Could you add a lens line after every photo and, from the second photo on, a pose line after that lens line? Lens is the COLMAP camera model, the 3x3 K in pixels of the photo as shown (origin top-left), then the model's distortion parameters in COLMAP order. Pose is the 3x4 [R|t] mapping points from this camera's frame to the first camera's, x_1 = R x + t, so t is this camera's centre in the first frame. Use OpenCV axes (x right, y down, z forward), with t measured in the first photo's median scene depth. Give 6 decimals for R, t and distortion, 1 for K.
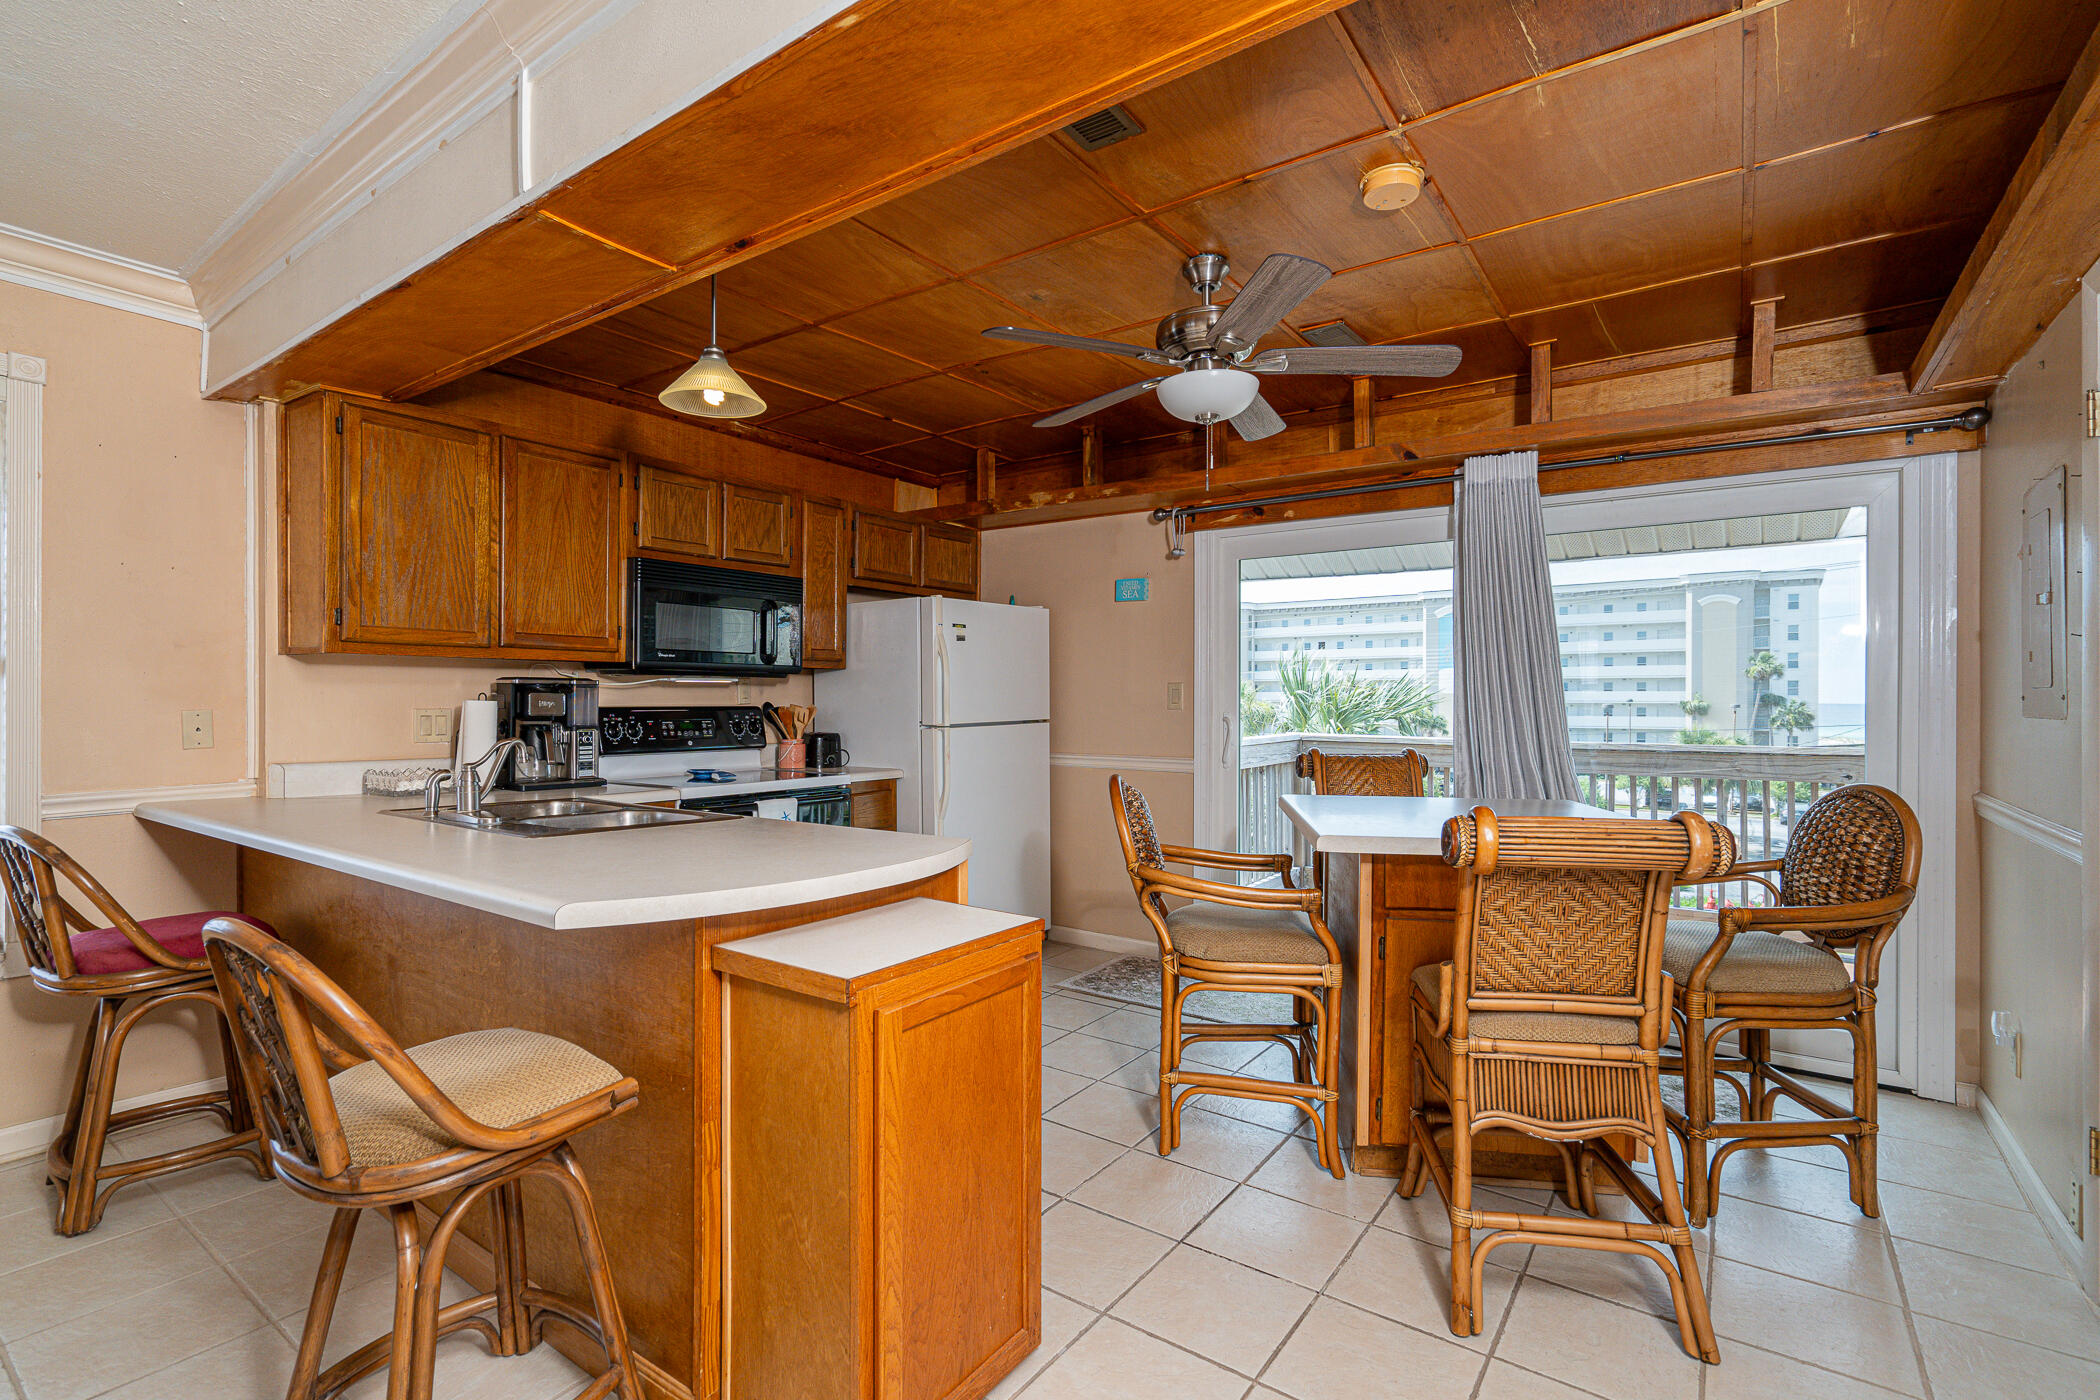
lens RADIAL K [[963.1, 0, 1076.0], [0, 963.1, 678.2], [0, 0, 1]] dist [-0.006747, 0.002867]
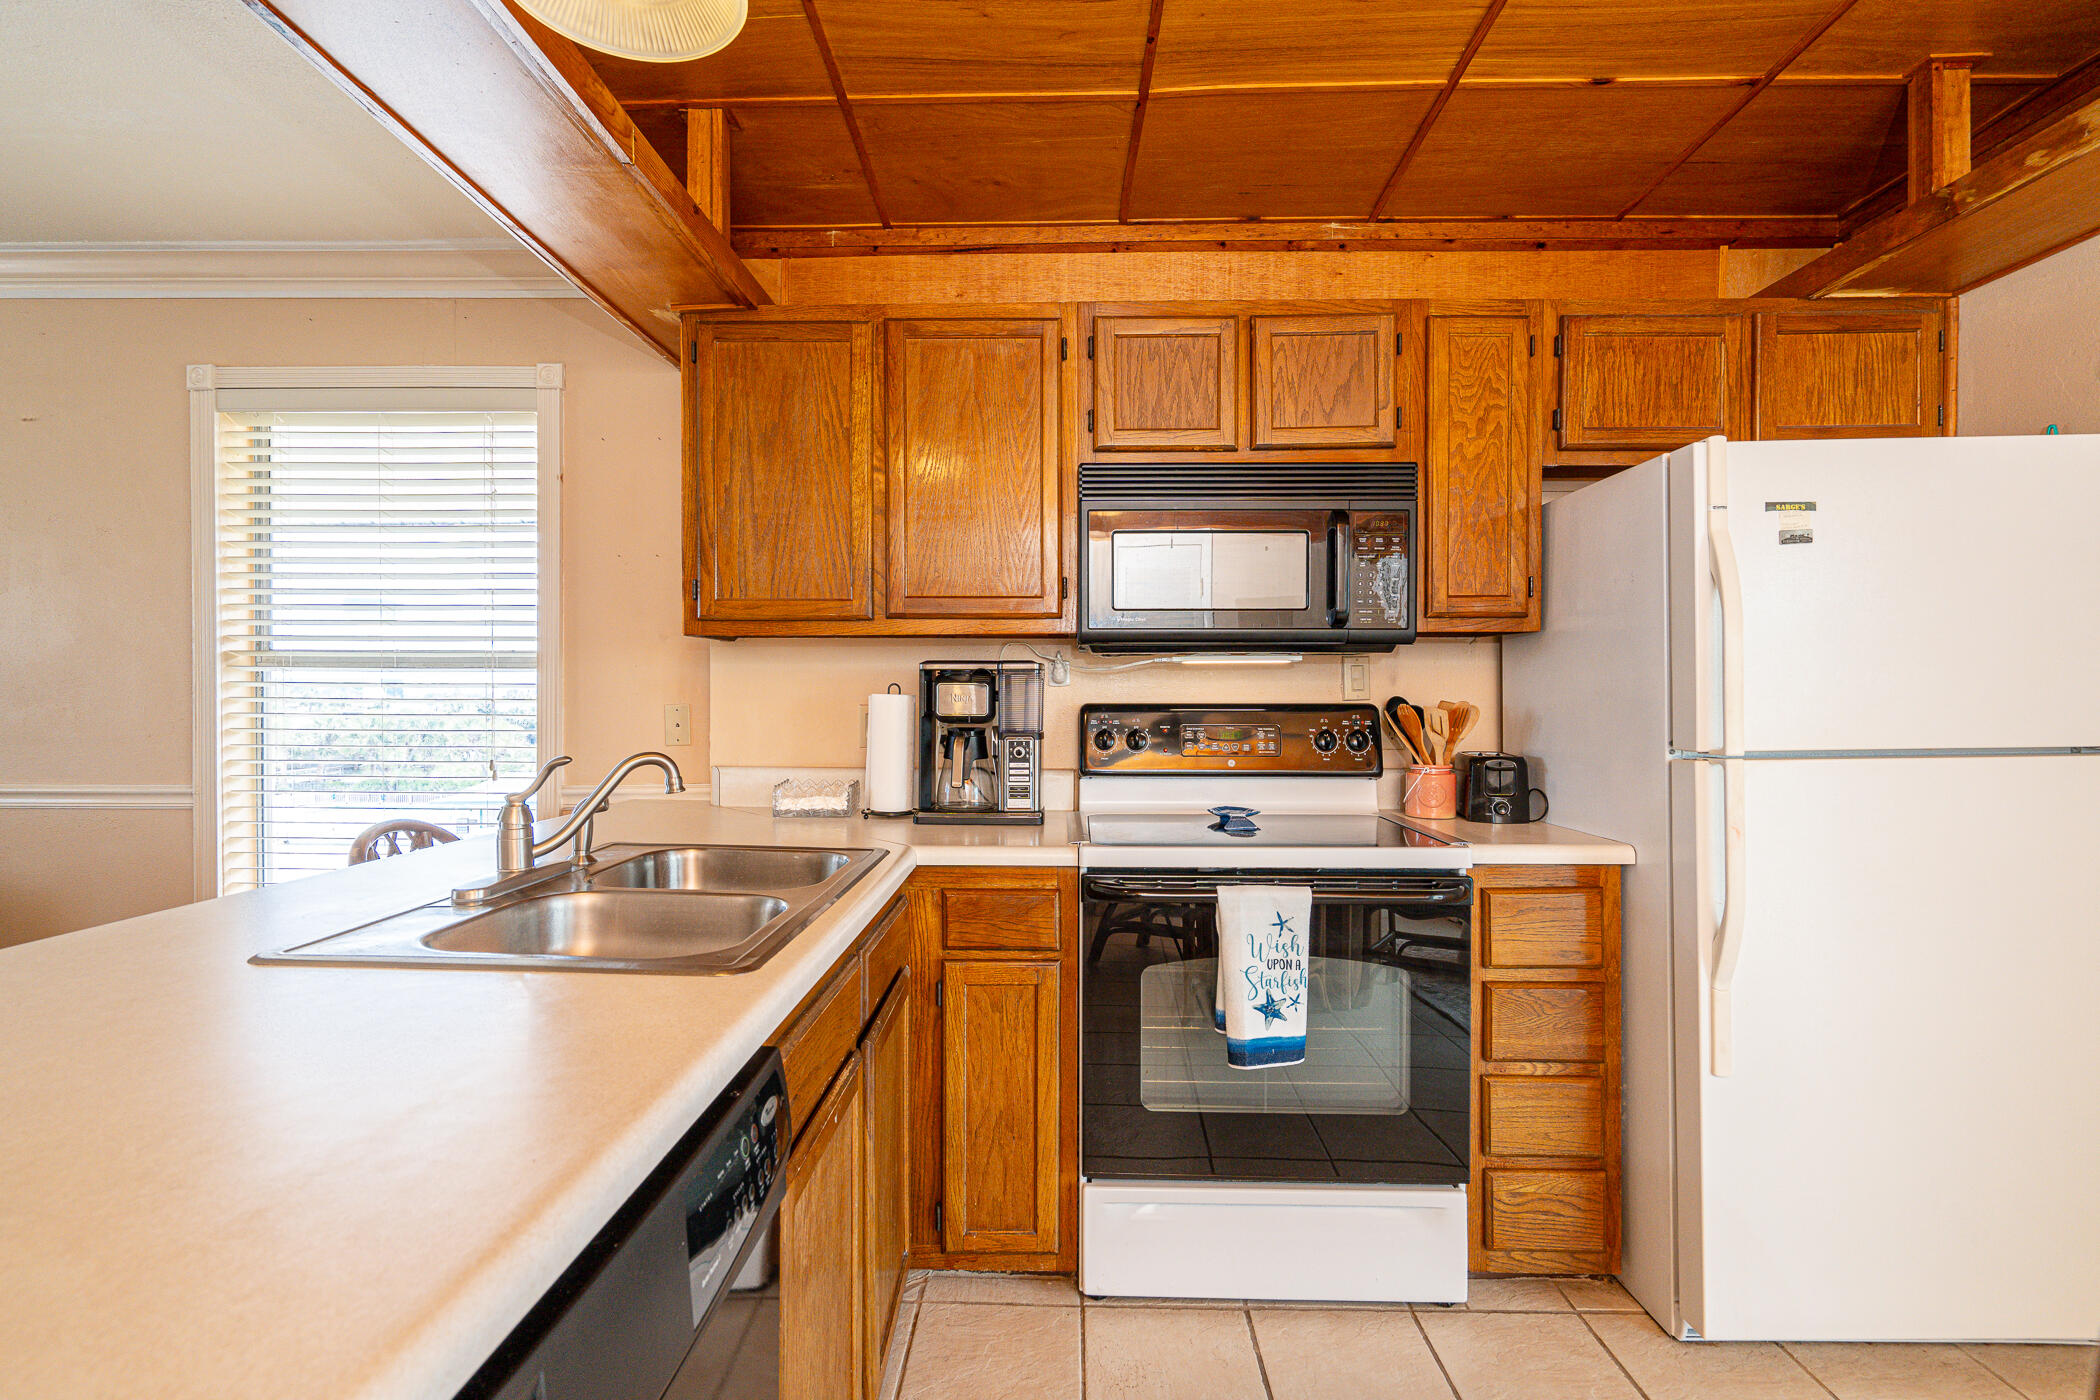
lens RADIAL K [[919.9, 0, 1096.3], [0, 919.9, 697.6], [0, 0, 1]] dist [-0.003170, 0.000760]
pose [[0.551100, 0.006128, -0.834417, 0.043009], [0.020766, 0.999563, 0.021056, 0.011473], [0.834181, -0.028931, 0.550732, 0.595872]]
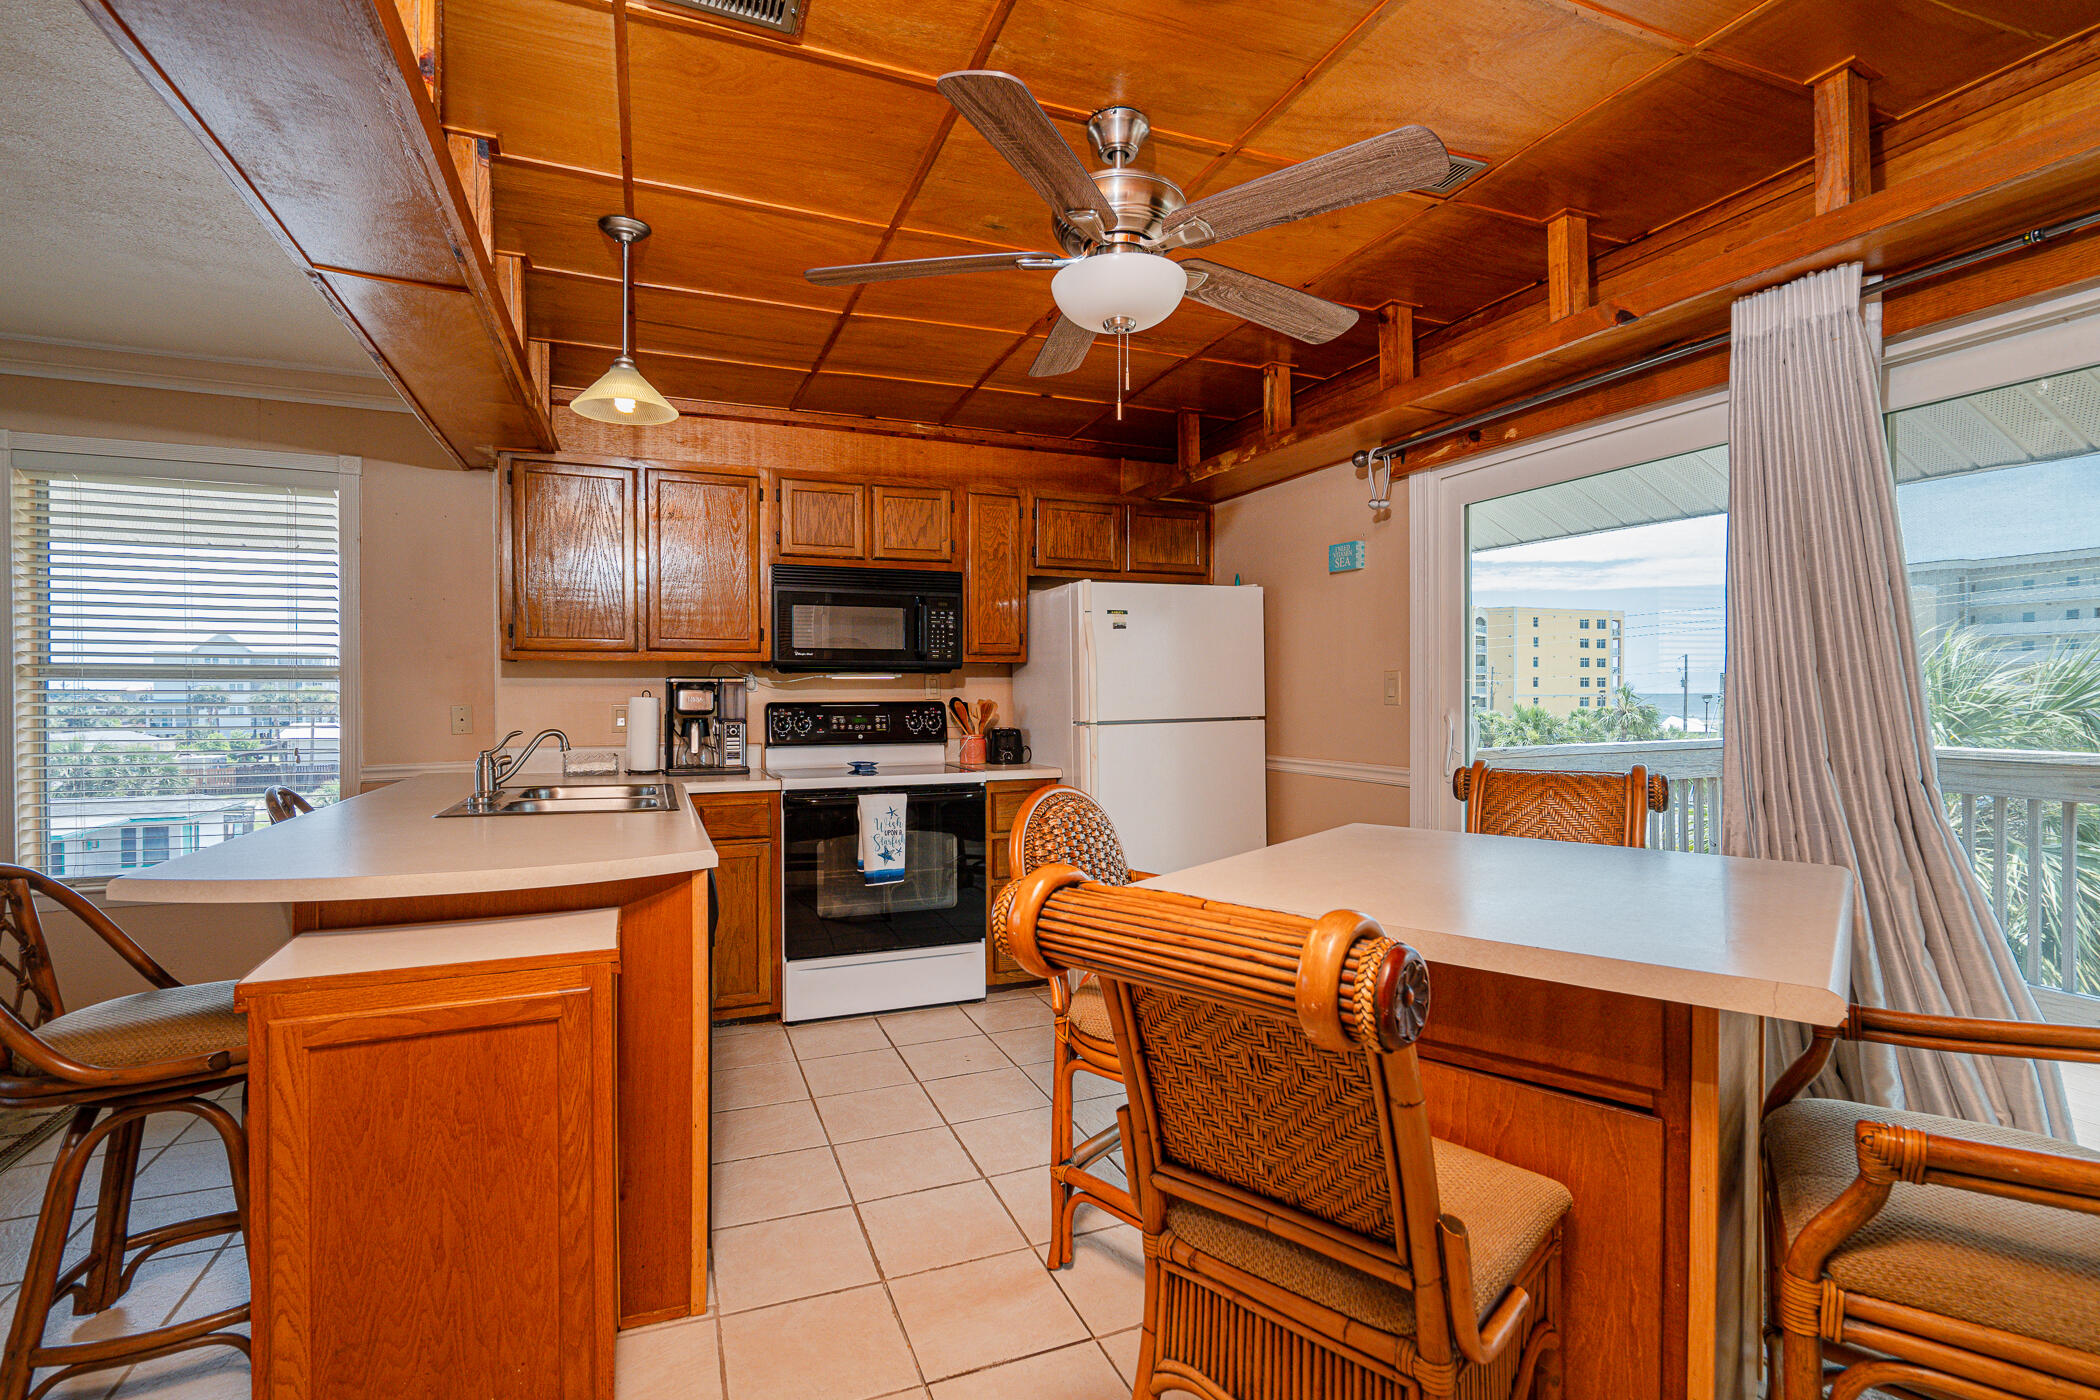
lens RADIAL K [[963.1, 0, 1095.0], [0, 963.1, 692.0], [0, 0, 1]] dist [-0.006747, 0.002867]
pose [[0.845654, -0.005209, -0.533706, 0.376299], [0.017094, 0.999704, 0.017330, 0.004667], [0.533457, -0.023778, 0.845493, 0.242126]]
